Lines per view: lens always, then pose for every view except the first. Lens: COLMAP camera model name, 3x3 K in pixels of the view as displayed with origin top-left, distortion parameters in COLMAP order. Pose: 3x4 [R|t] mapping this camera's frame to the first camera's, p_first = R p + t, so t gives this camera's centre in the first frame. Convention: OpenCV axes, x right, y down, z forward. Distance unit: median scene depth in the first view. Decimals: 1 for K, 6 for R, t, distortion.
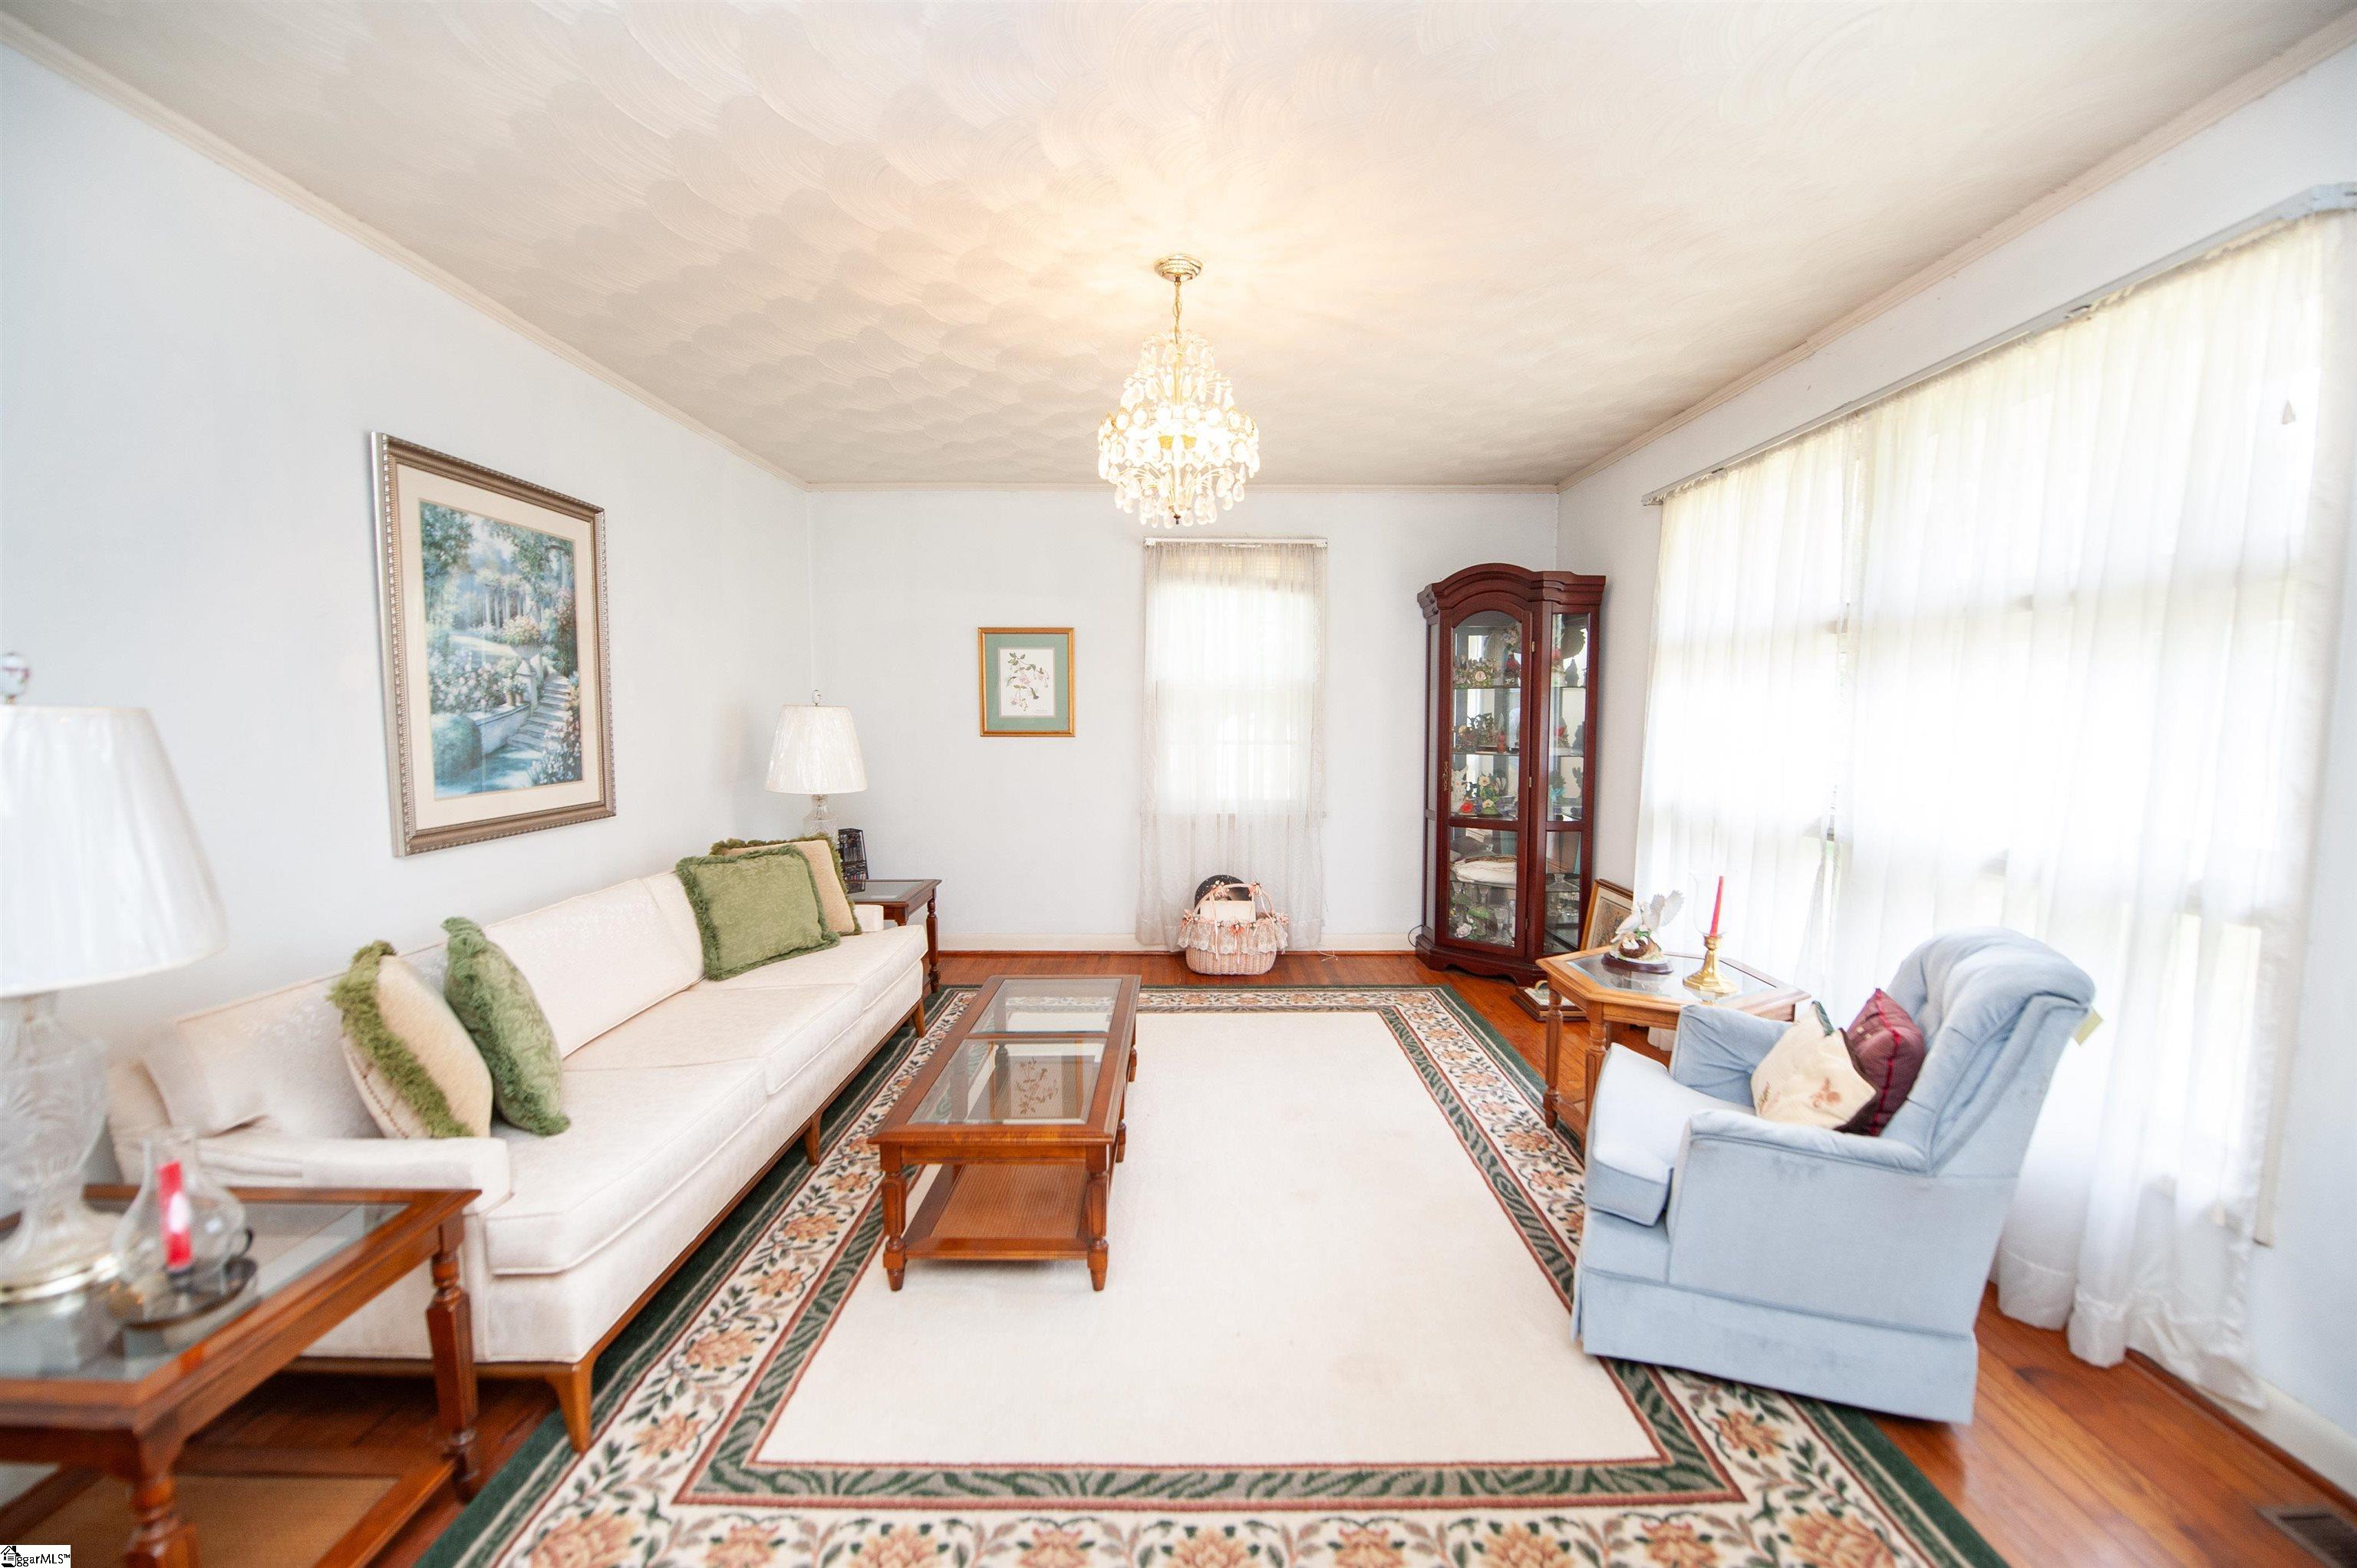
lens RADIAL K [[949.1, 0, 1180.7], [0, 949.1, 790.4], [0, 0, 1]] dist [-0.020522, 0.000047]
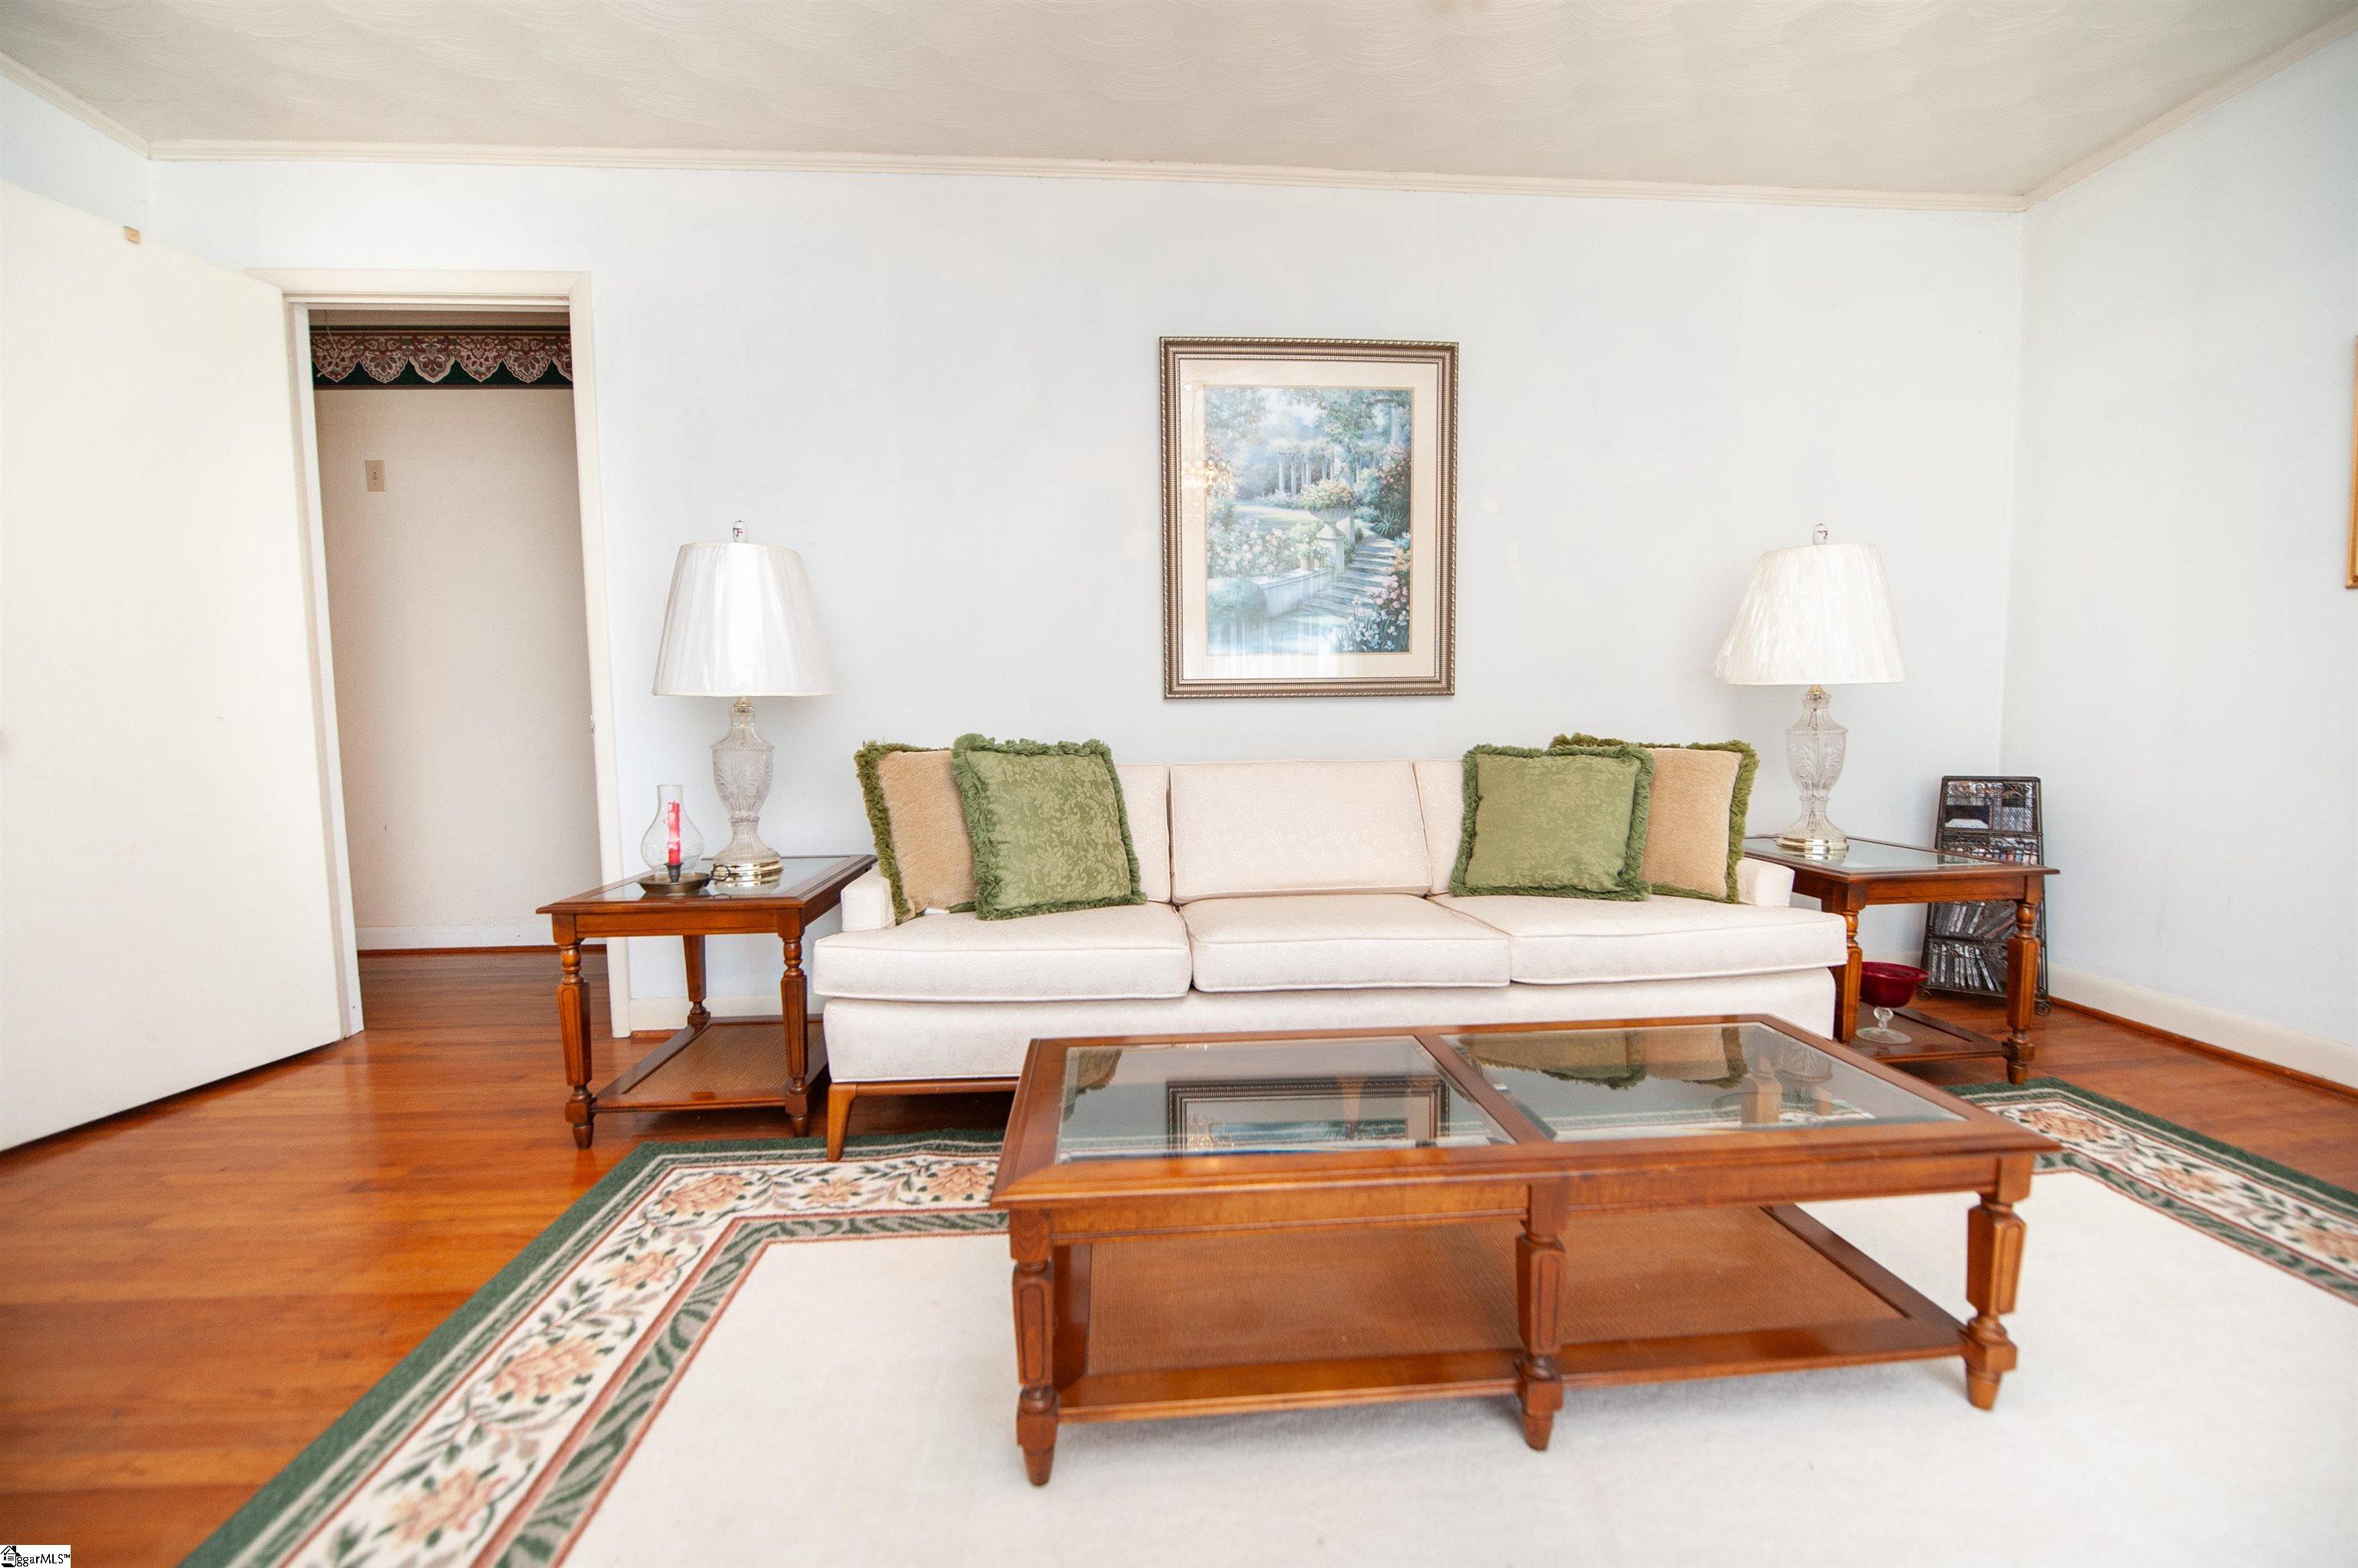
lens RADIAL K [[949.6, 0, 1175.6], [0, 949.6, 796.6], [0, 0, 1]] dist [-0.020522, 0.000047]
pose [[0.086056, 0.087360, -0.992453, 0.308676], [-0.072677, 0.994045, 0.081199, 0.078343], [0.993636, 0.065141, 0.091893, 0.761830]]
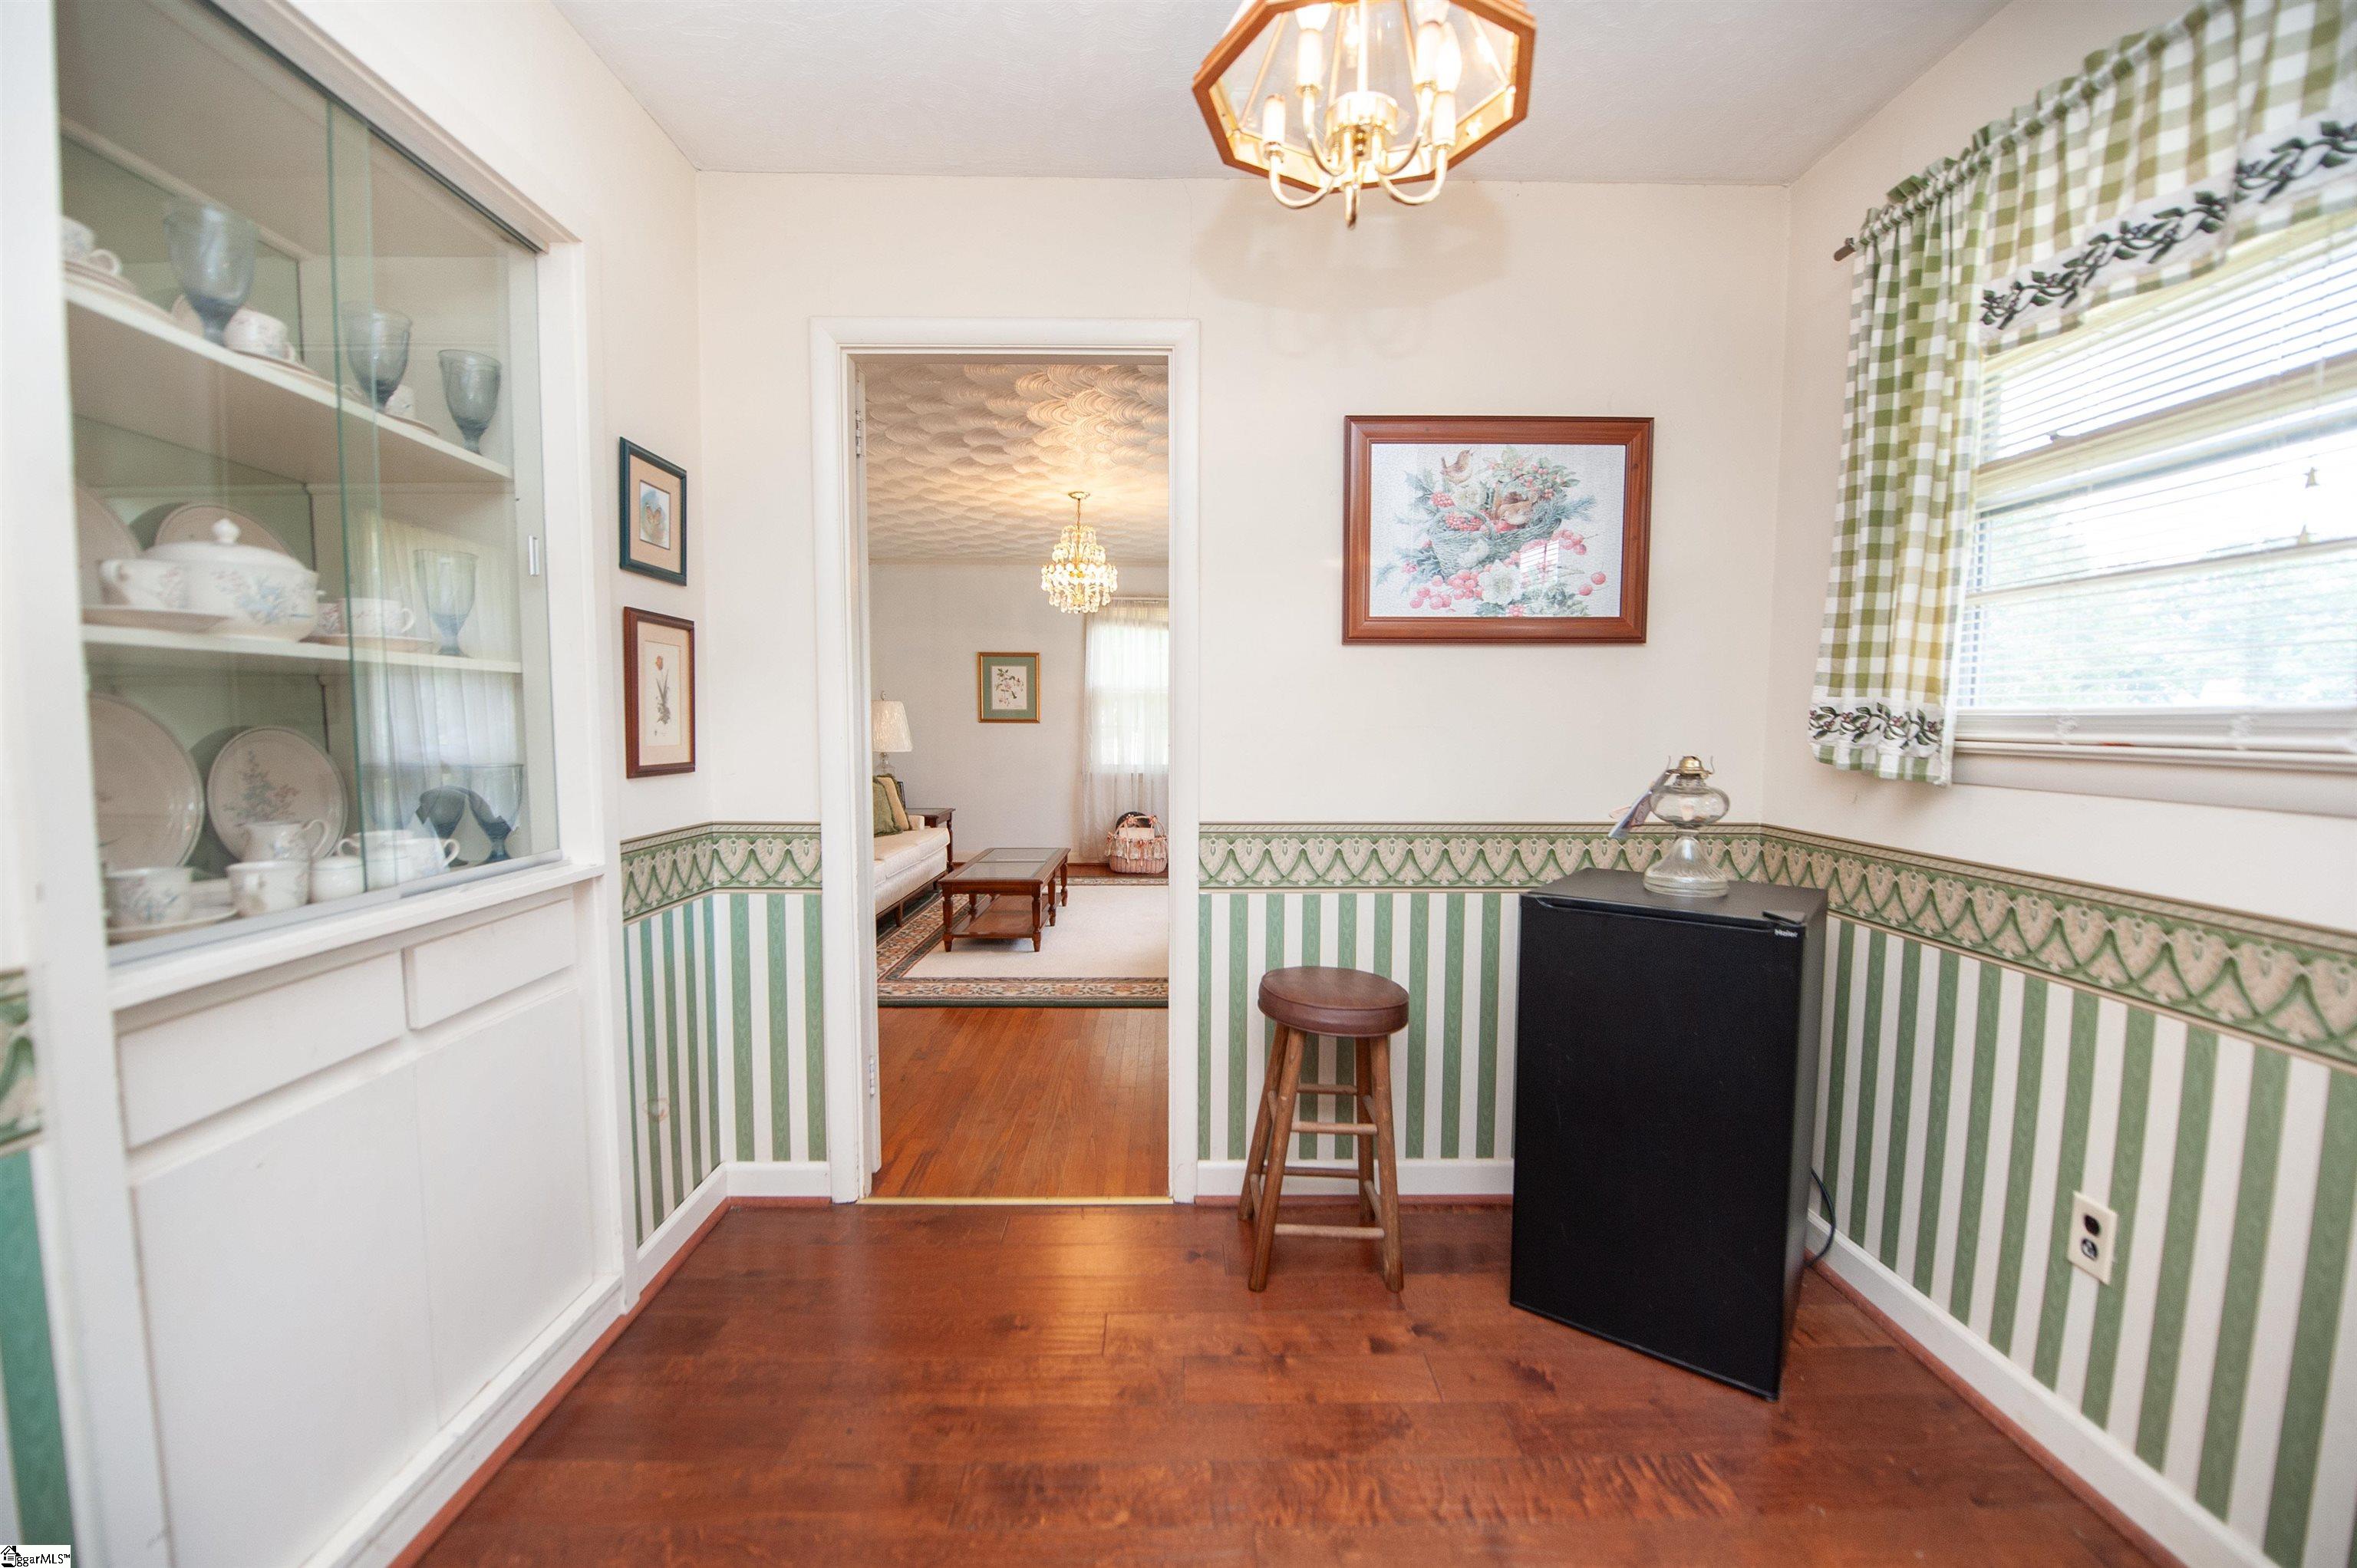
lens RADIAL K [[949.1, 0, 1175.3], [0, 949.1, 789.1], [0, 0, 1]] dist [-0.020522, 0.000047]
pose [[0.999931, 0.004381, 0.010899, 0.168484], [-0.004272, 0.999941, -0.009959, 0.118818], [-0.010942, 0.009912, 0.999891, -0.996390]]
